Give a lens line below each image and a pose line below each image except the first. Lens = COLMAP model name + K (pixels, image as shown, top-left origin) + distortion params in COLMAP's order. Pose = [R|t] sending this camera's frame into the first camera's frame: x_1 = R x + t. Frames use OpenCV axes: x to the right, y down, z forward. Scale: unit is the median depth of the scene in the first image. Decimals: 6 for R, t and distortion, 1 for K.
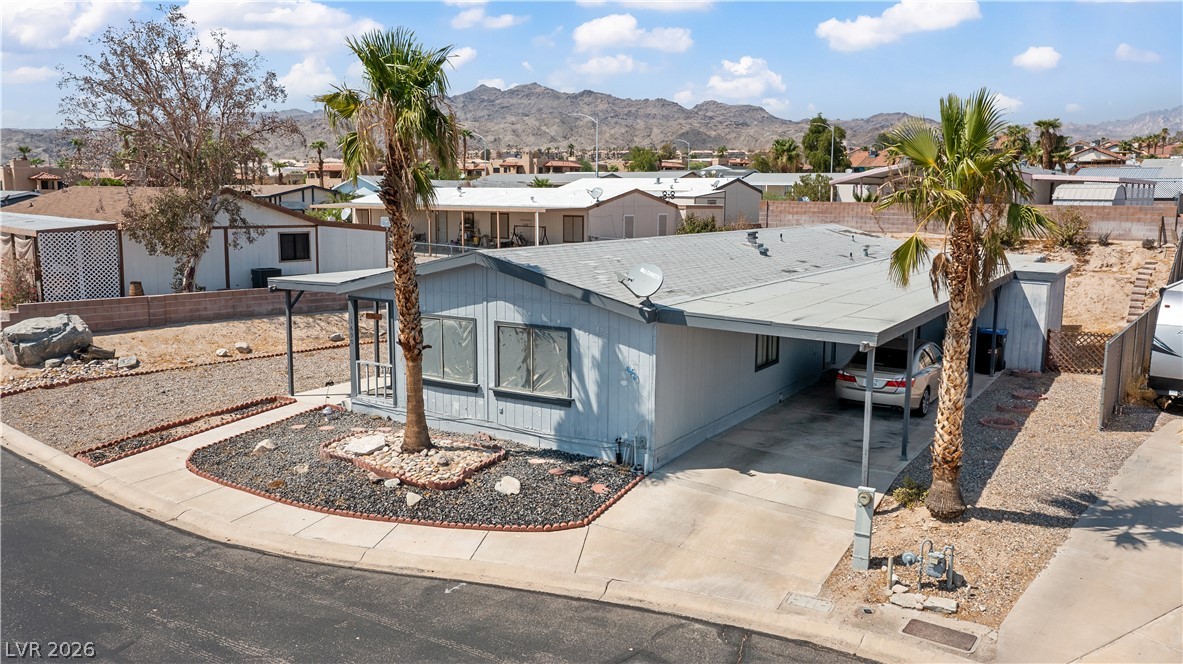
lens RADIAL K [[926.4, 0, 585.3], [0, 926.4, 330.2], [0, 0, 1]] dist [-0.009901, 0.004151]
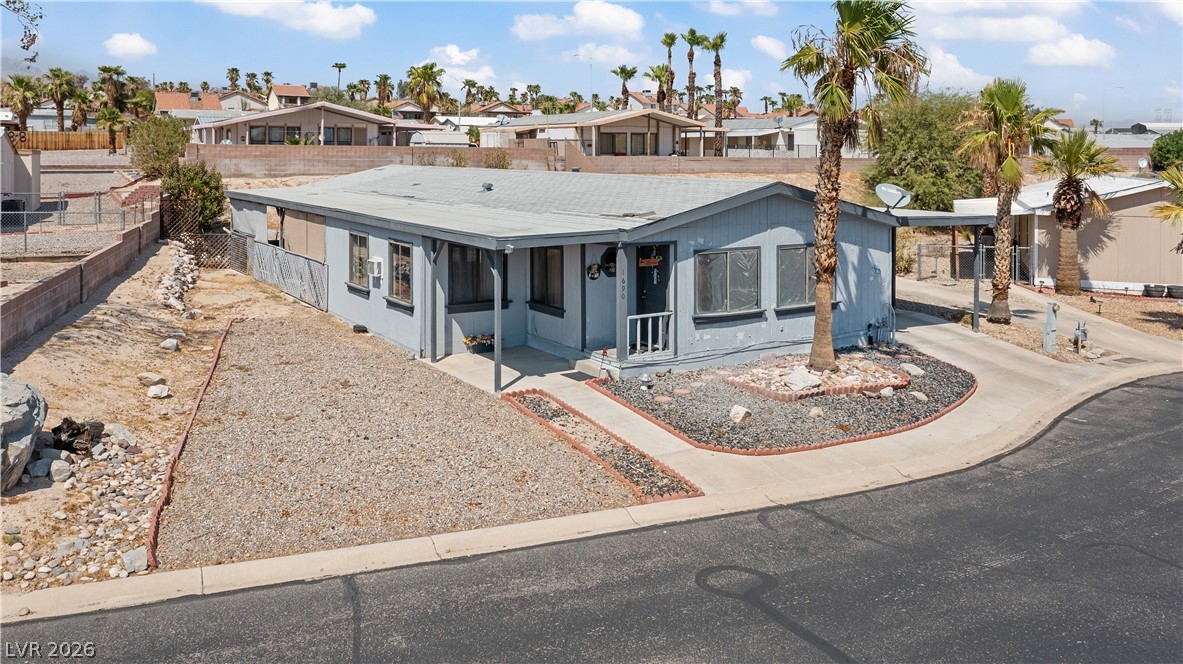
lens RADIAL K [[962.7, 0, 585.0], [0, 962.7, 162.4], [0, 0, 1]] dist [-0.006465, 0.000841]
pose [[0.427347, -0.013710, 0.903984, -1.301230], [0.127619, 0.990788, -0.045304, -0.090453], [-0.895035, 0.134726, 0.425160, 0.761513]]
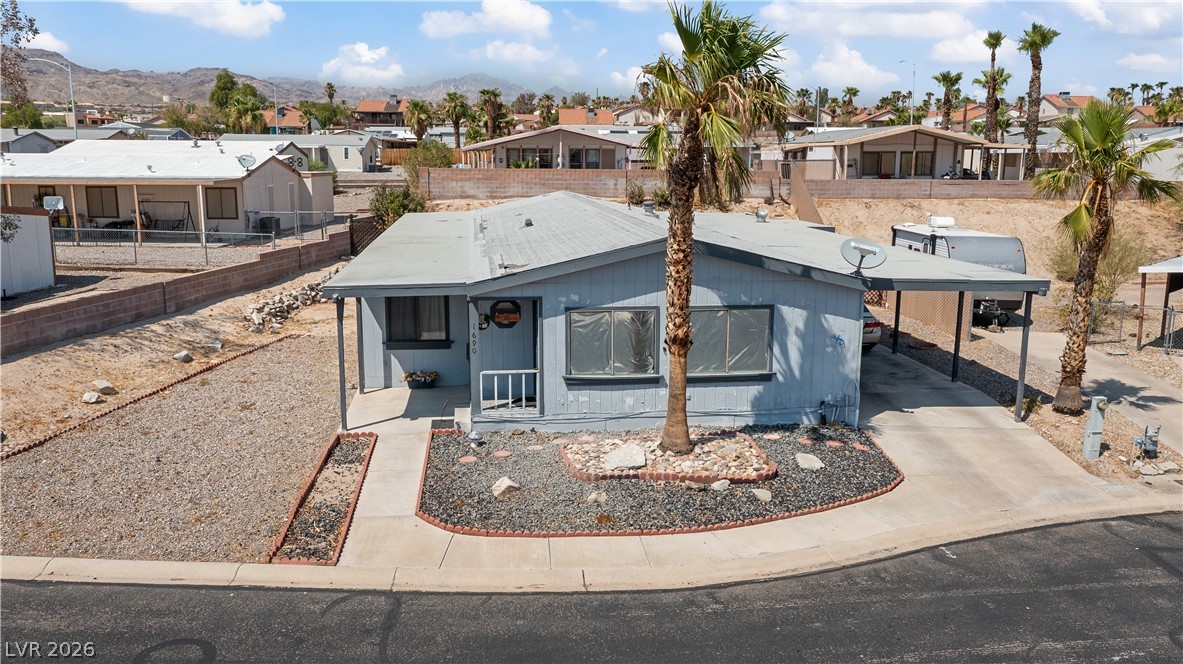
lens RADIAL K [[923.1, 0, 585.8], [0, 923.1, 333.3], [0, 0, 1]] dist [-0.009999, 0.001599]
pose [[0.775273, -0.121661, 0.619799, -0.837849], [0.092113, 0.992561, 0.079612, -0.073707], [-0.624874, -0.004630, 0.780712, 0.331201]]
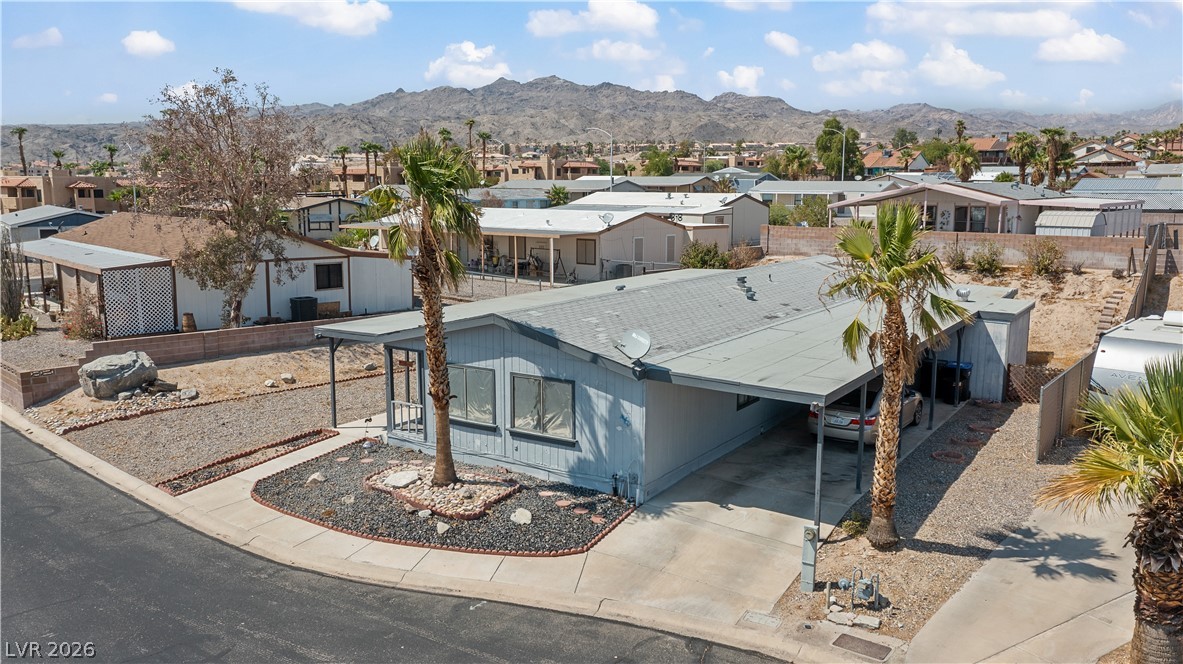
lens RADIAL K [[922.0, 0, 585.0], [0, 922.0, 332.6], [0, 0, 1]] dist [-0.011907, 0.000673]
pose [[0.999780, -0.001274, -0.020919, 0.022674], [0.001499, 0.999942, 0.010706, -0.077532], [0.020905, -0.010735, 0.999724, -0.176398]]
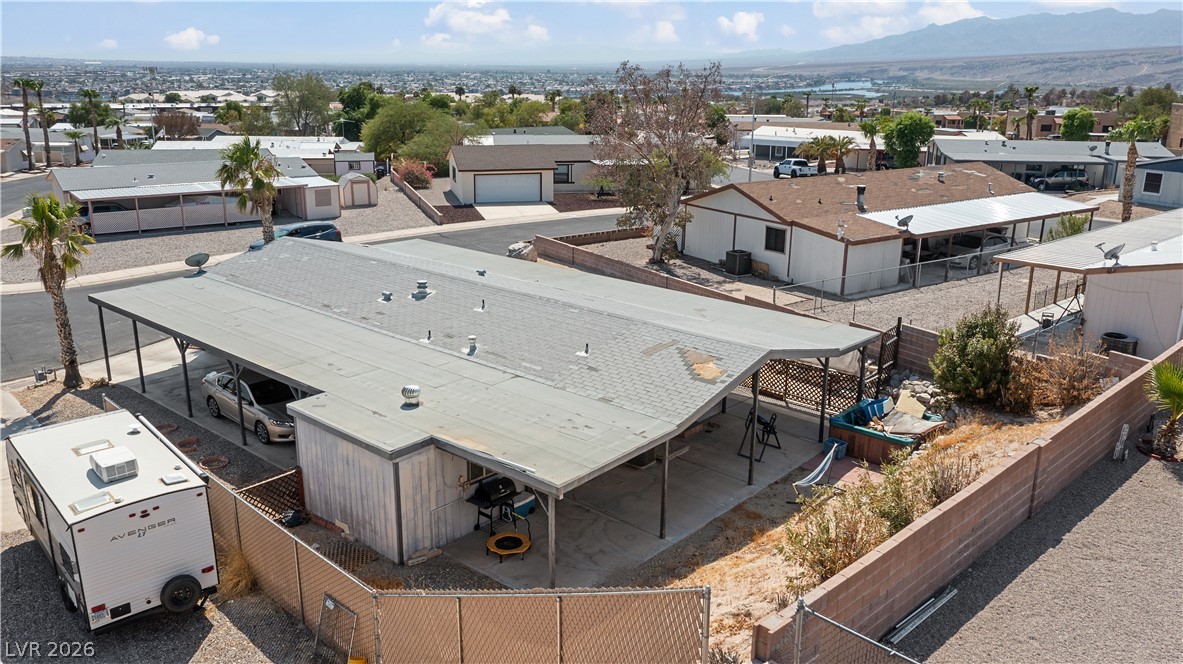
lens RADIAL K [[933.3, 0, 589.8], [0, 933.3, 330.4], [0, 0, 1]] dist [-0.011964, 0.004724]
pose [[-0.157701, 0.265437, -0.951143, 1.897437], [-0.155523, 0.944499, 0.289369, -0.627185], [0.975163, 0.193558, -0.107667, 2.034459]]
